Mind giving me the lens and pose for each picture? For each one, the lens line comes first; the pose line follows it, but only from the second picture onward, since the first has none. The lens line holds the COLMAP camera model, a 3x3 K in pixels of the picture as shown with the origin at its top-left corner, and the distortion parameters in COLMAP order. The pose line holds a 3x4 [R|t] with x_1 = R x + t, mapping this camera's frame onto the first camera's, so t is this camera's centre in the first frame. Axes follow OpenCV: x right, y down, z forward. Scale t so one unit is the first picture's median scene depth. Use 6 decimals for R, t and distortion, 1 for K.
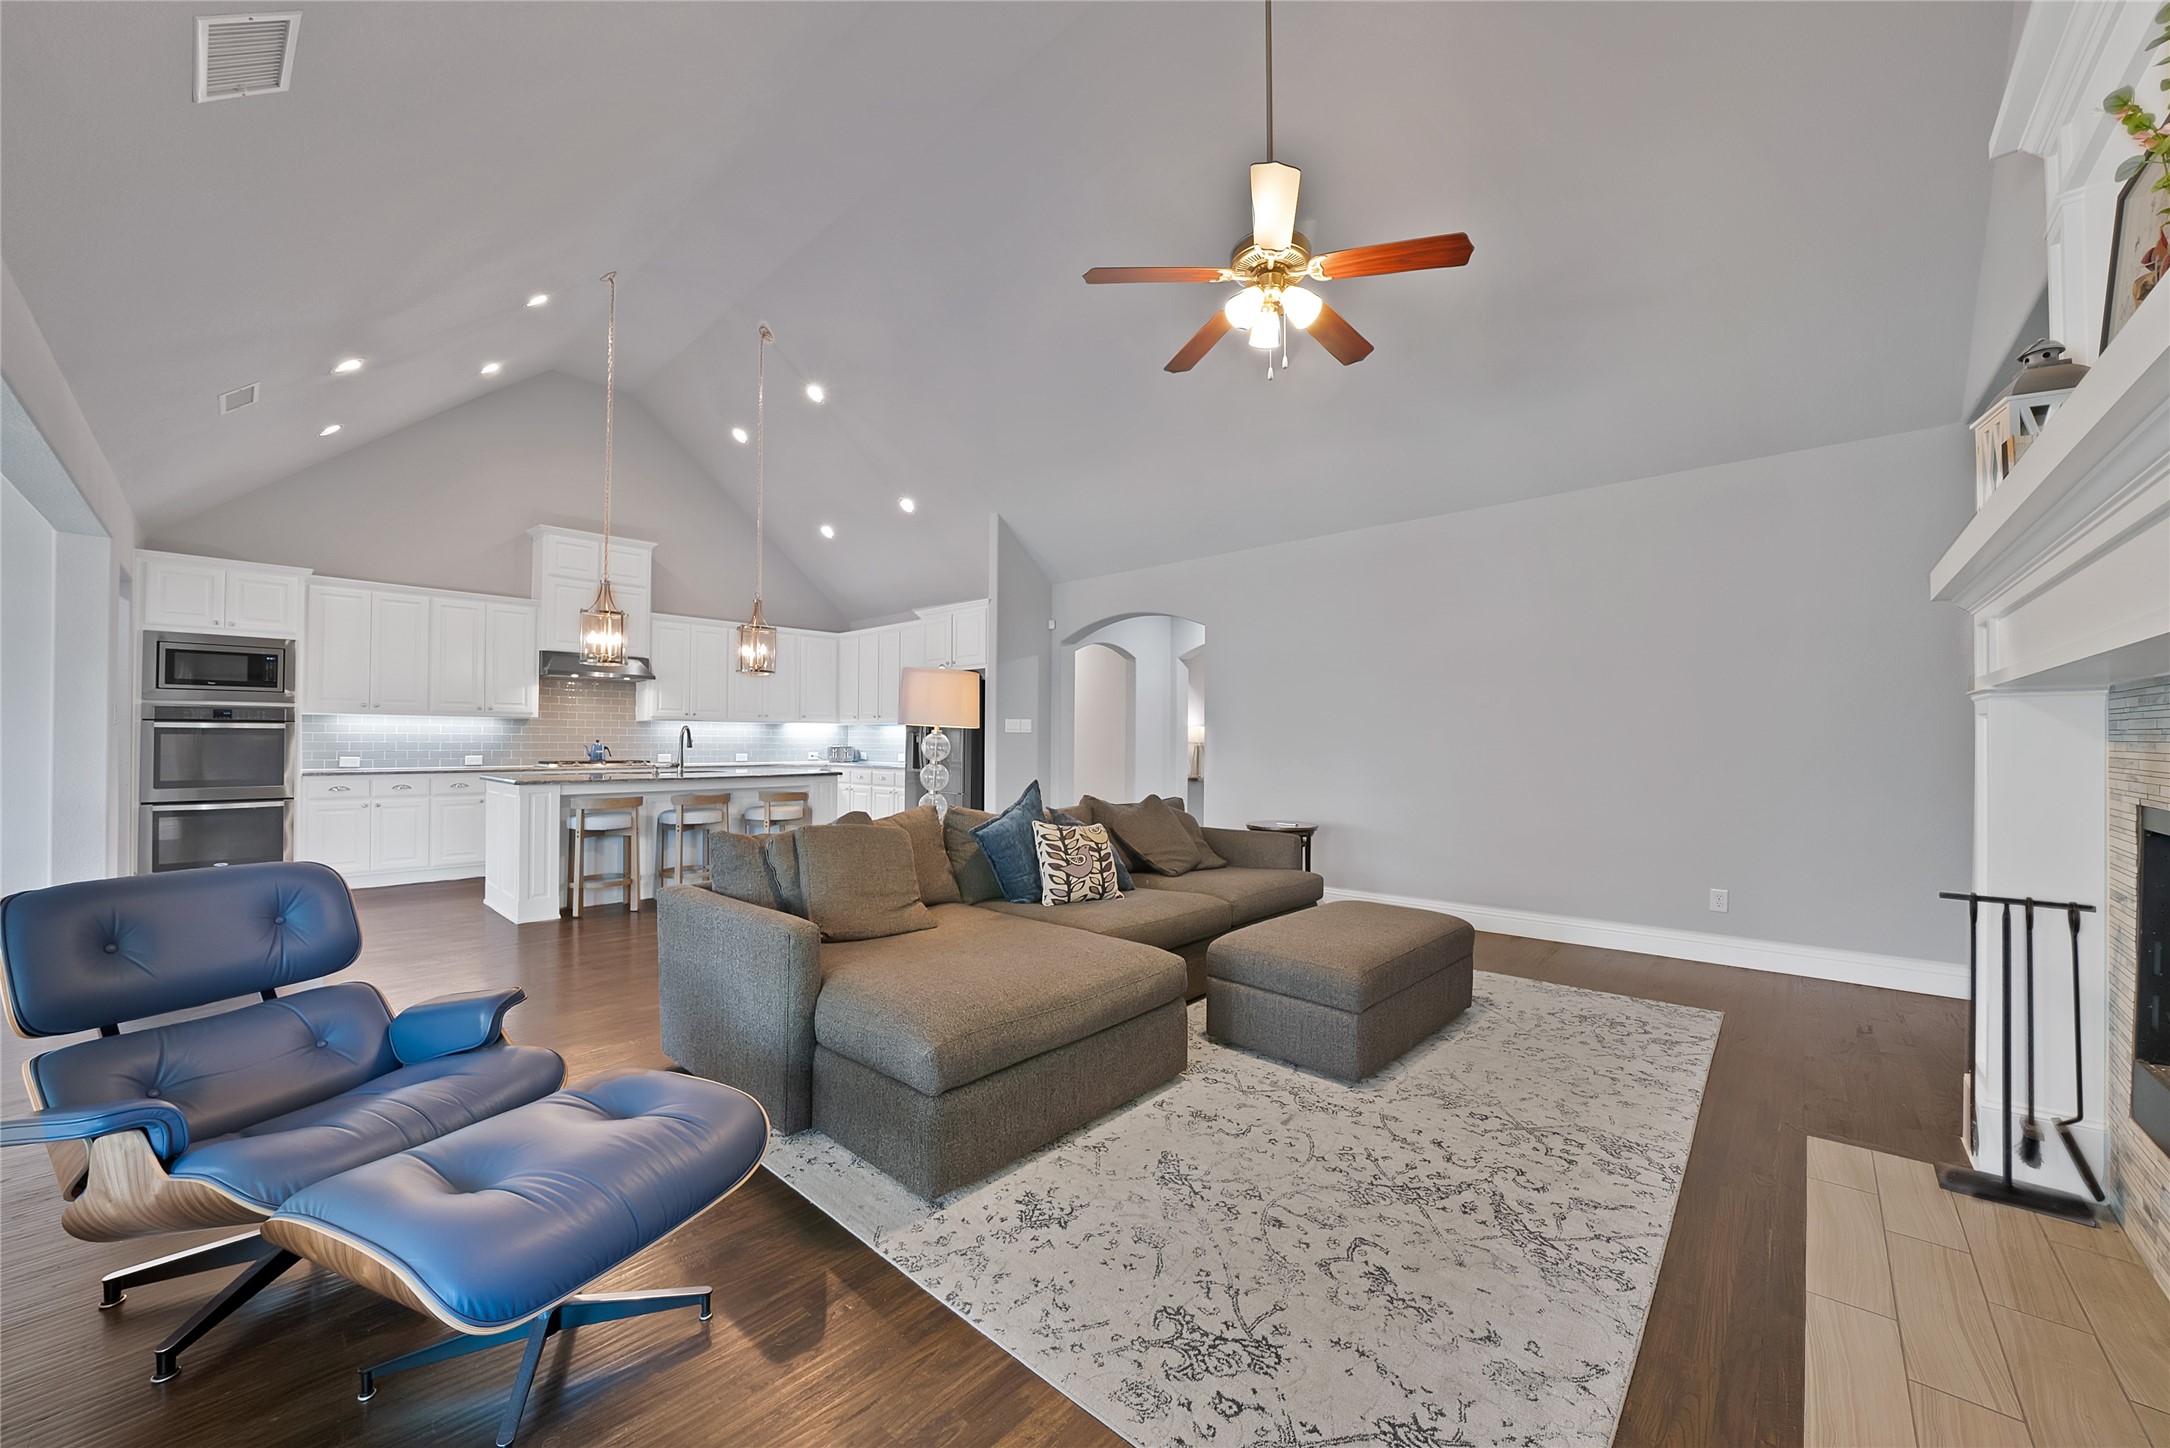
lens RADIAL K [[790.5, 0, 1124.4], [0, 790.5, 731.8], [0, 0, 1]] dist [-0.034771, 0.006952]
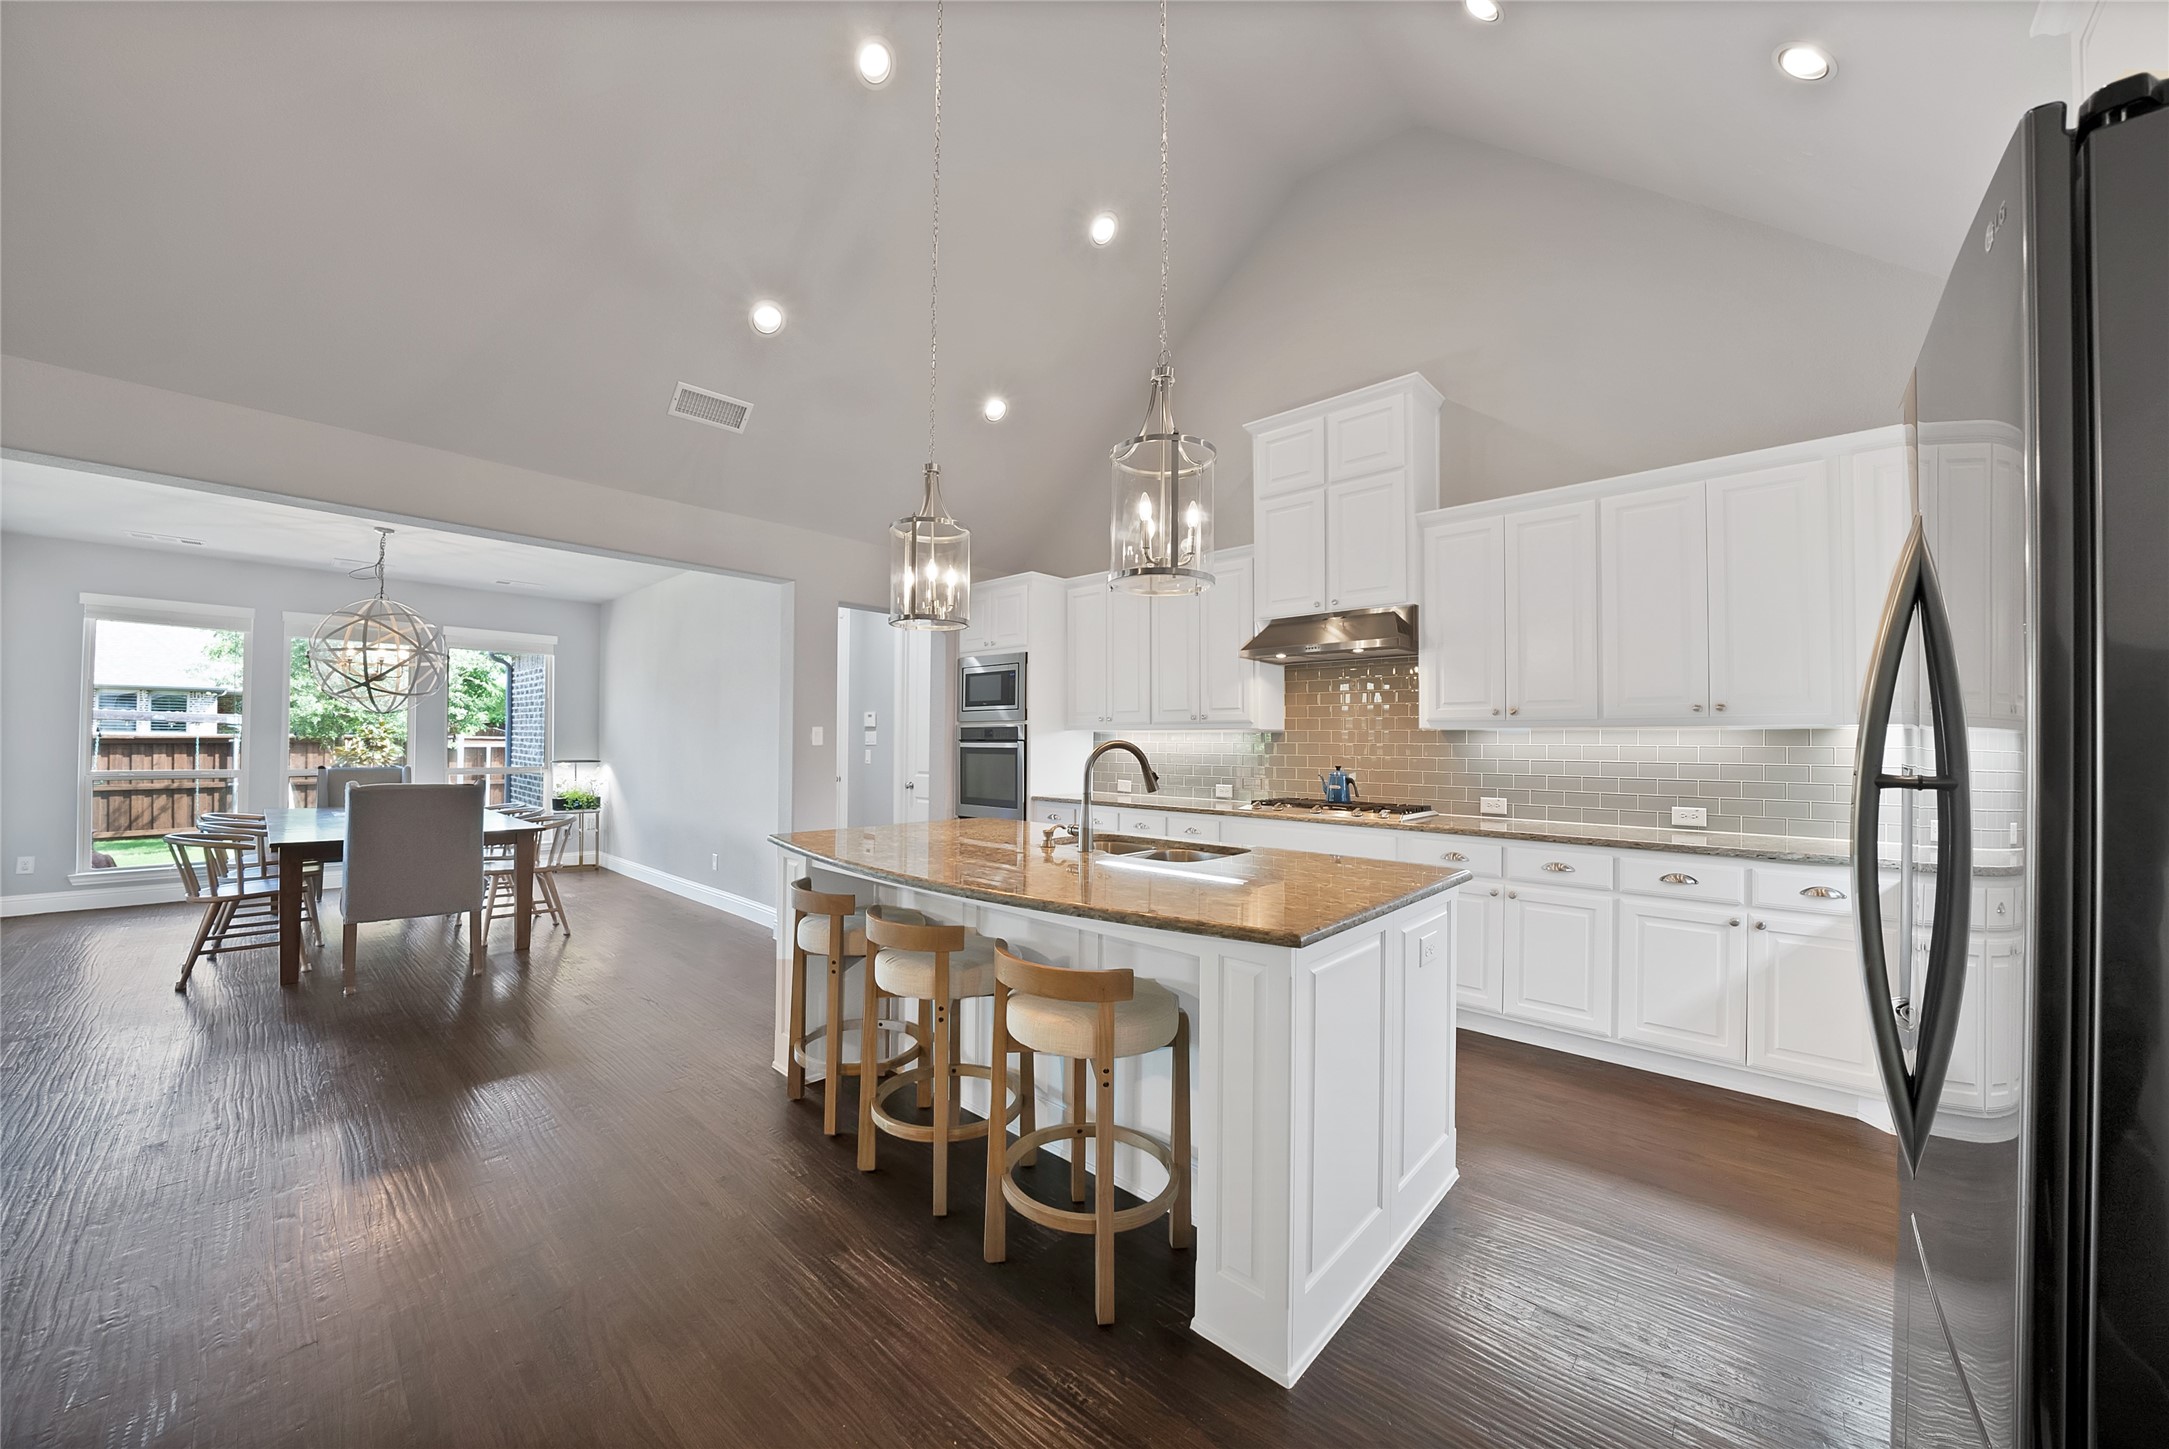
lens RADIAL K [[780.7, 0, 1092.3], [0, 780.7, 734.5], [0, 0, 1]] dist [-0.022119, 0.000183]
pose [[-0.026080, -0.017761, -0.999502, -0.156811], [0.002377, 0.999838, -0.017829, -0.003528], [0.999657, -0.002841, -0.026034, 1.166868]]
